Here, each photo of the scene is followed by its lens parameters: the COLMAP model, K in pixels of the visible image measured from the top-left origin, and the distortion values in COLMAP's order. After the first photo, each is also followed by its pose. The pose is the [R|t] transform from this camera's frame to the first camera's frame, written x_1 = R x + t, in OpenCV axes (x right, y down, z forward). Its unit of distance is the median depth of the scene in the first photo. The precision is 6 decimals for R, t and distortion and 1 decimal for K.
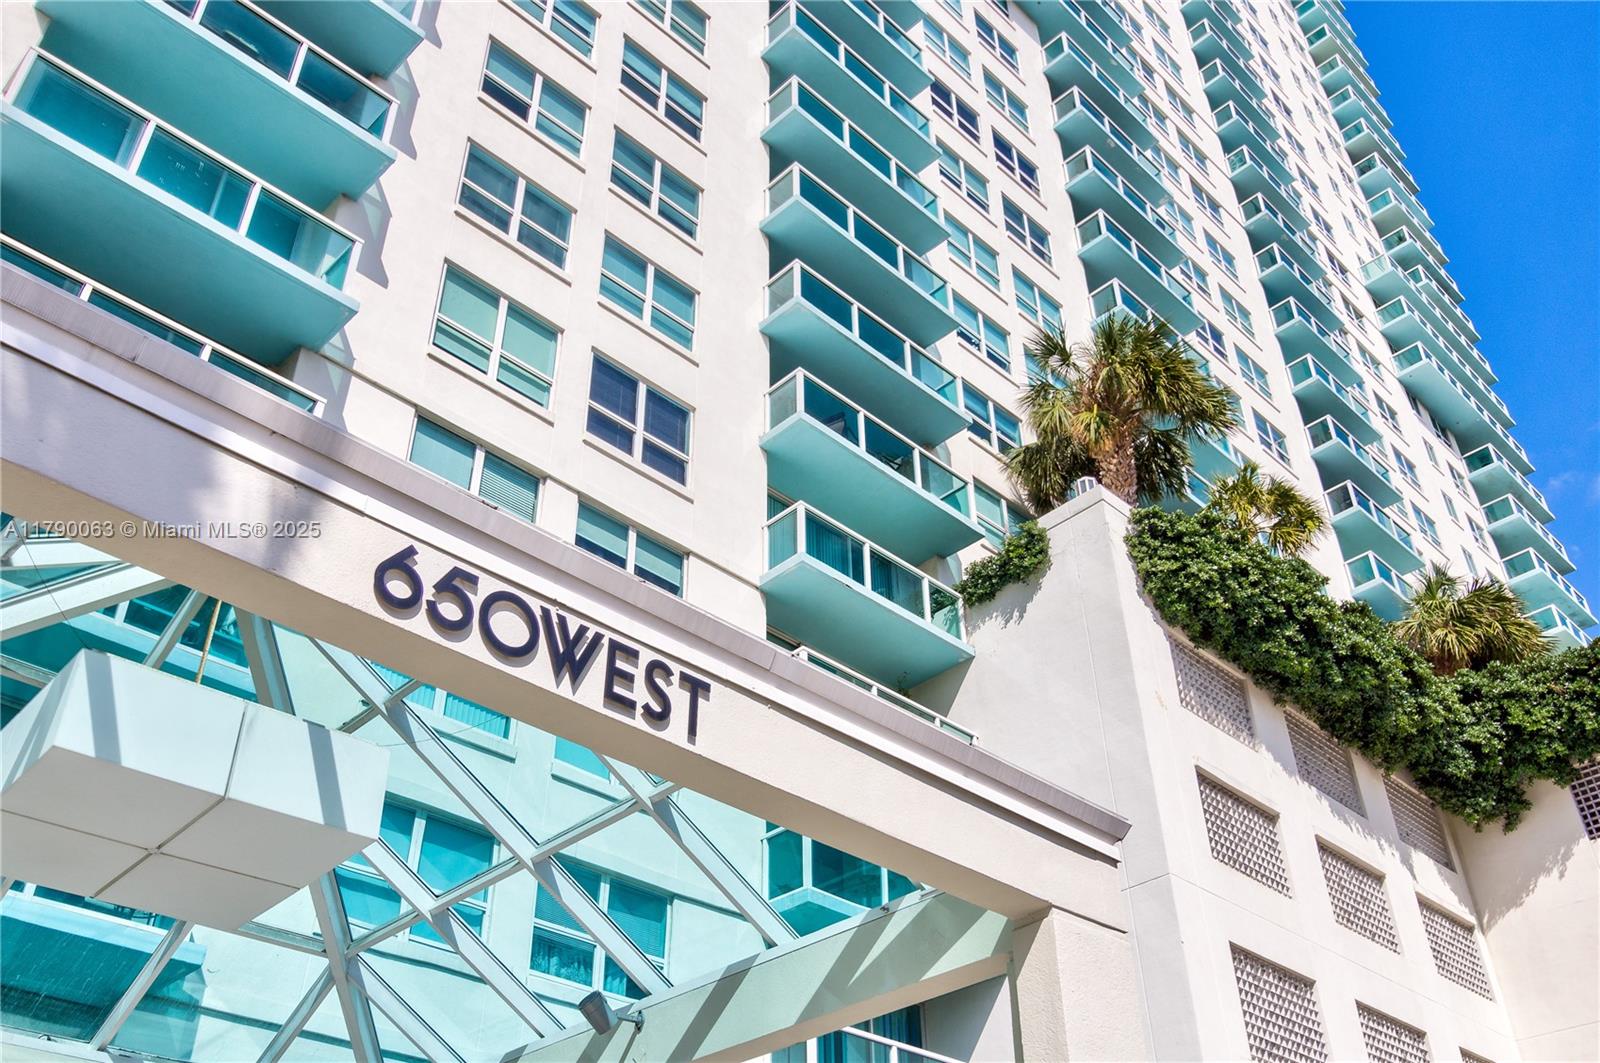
lens RADIAL K [[1412.4, 0, 800.8], [0, 1412.4, 525.3], [0, 0, 1]] dist [-0.003970, -0.002205]
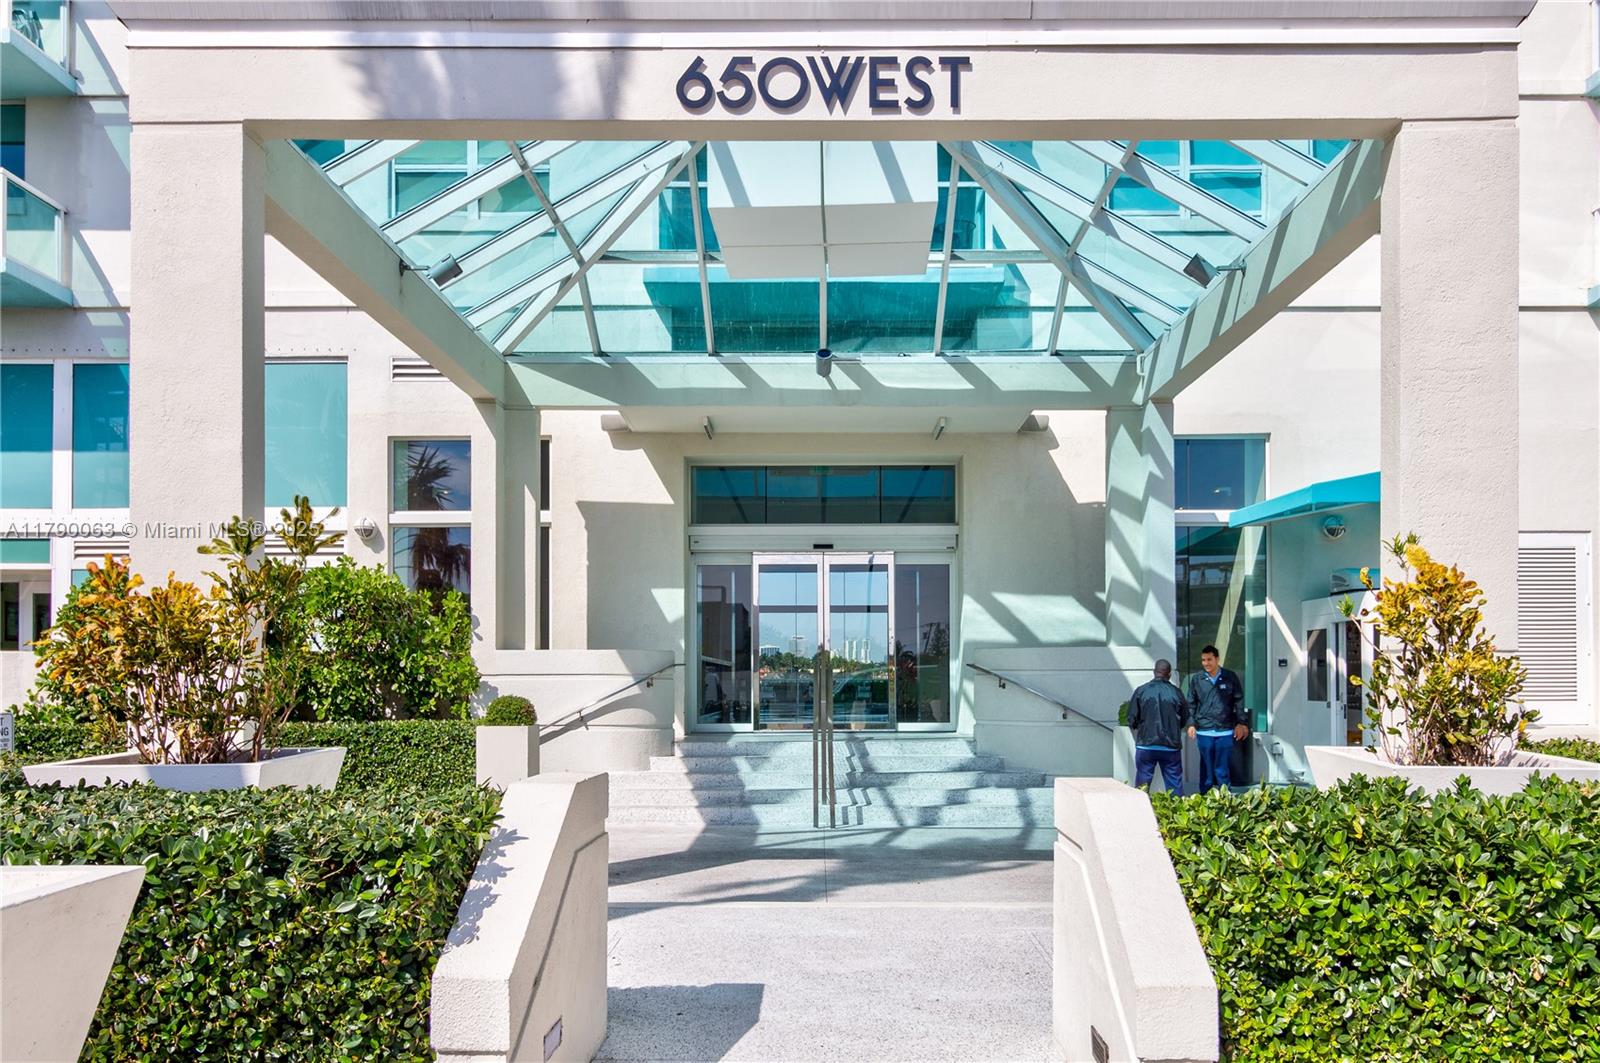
lens RADIAL K [[1412.4, 0, 805.7], [0, 1412.4, 530.6], [0, 0, 1]] dist [-0.003970, -0.002205]
pose [[0.682693, -0.065139, -0.727796, 0.731455], [0.431631, 0.839625, 0.329734, -0.005593], [0.589598, -0.539246, 0.601322, -0.027607]]
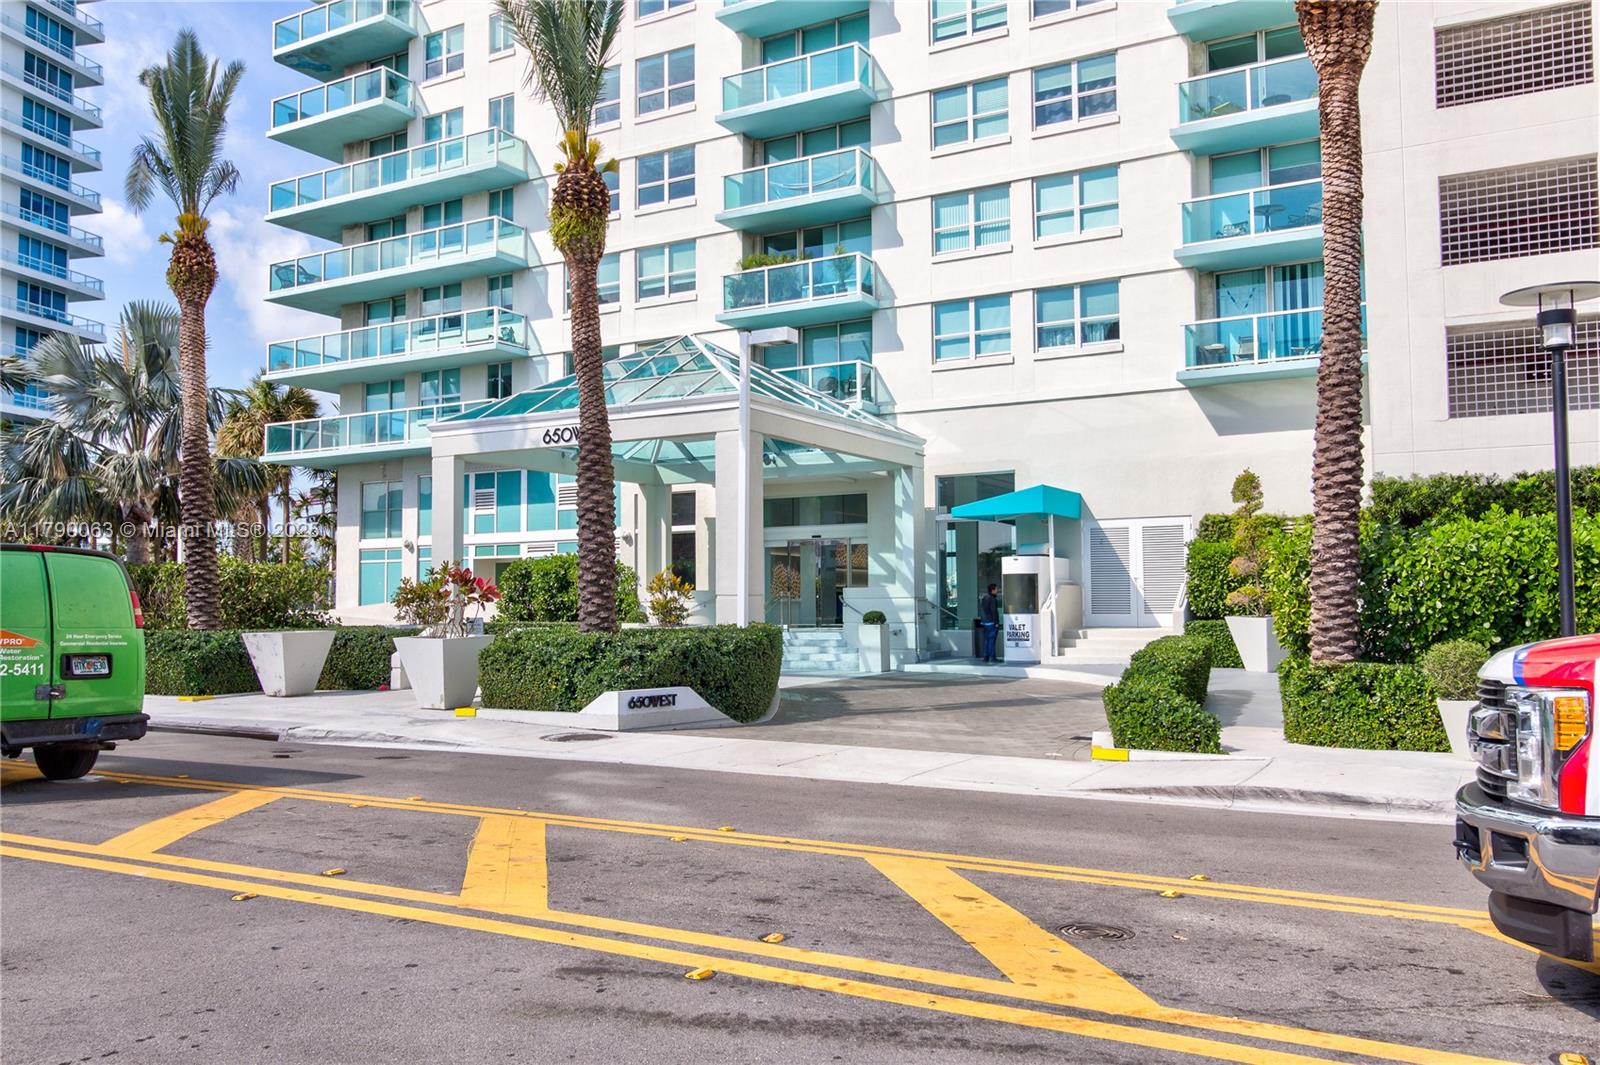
lens RADIAL K [[1412.4, 0, 800.4], [0, 1412.4, 530.2], [0, 0, 1]] dist [-0.003970, -0.002205]
pose [[0.226947, -0.034130, -0.973309, 4.776689], [0.581314, 0.806578, 0.107262, 0.284688], [0.781389, -0.590141, 0.202891, 0.411690]]
